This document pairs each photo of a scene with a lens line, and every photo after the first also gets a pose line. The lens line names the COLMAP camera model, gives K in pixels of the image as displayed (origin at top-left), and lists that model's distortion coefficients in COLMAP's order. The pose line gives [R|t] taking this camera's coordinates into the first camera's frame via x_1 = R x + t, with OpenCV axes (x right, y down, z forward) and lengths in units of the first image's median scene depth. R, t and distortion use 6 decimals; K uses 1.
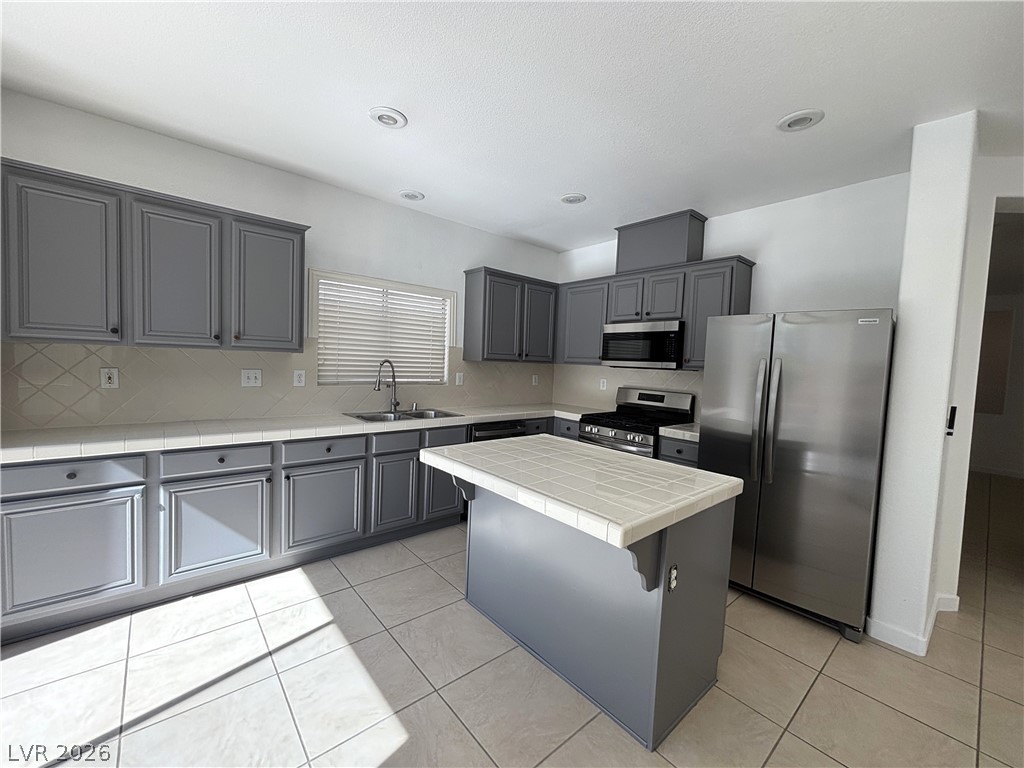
lens RADIAL K [[413.9, 0, 512.7], [0, 413.9, 383.0], [0, 0, 1]] dist [-0.002950, 0.000364]
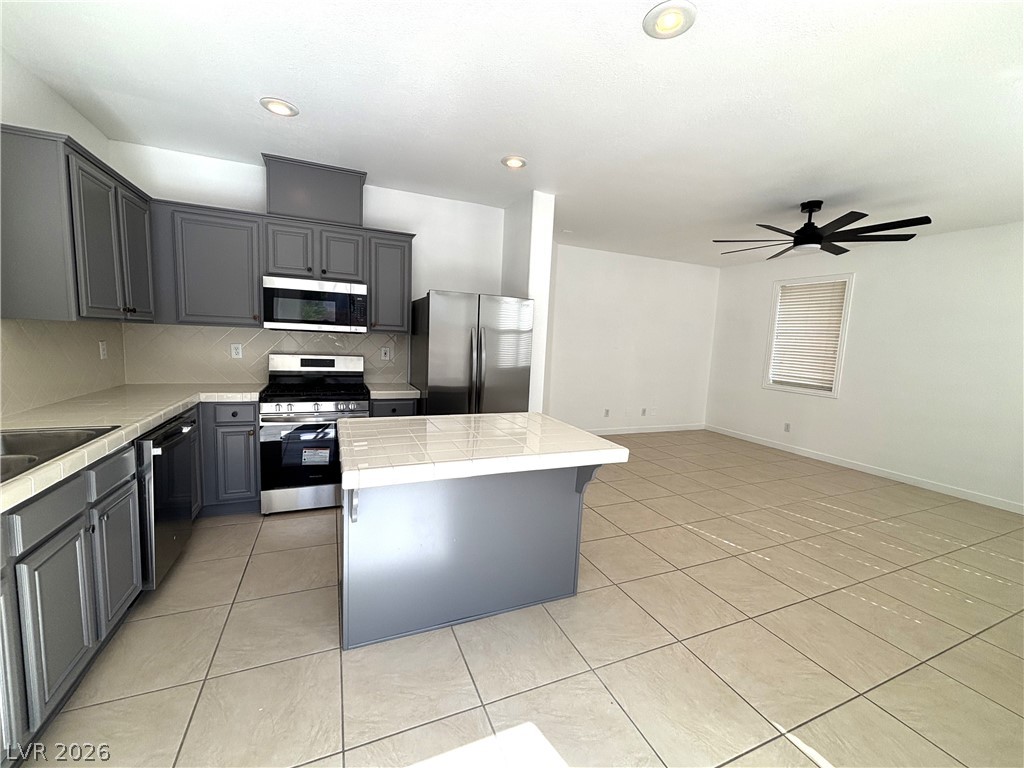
lens RADIAL K [[413.9, 0, 507.5], [0, 413.9, 385.3], [0, 0, 1]] dist [-0.002950, 0.000364]
pose [[0.304269, -0.135733, 0.942866, -0.532130], [0.019079, 0.990466, 0.136428, -0.043295], [-0.952395, -0.023522, 0.303958, 0.393674]]
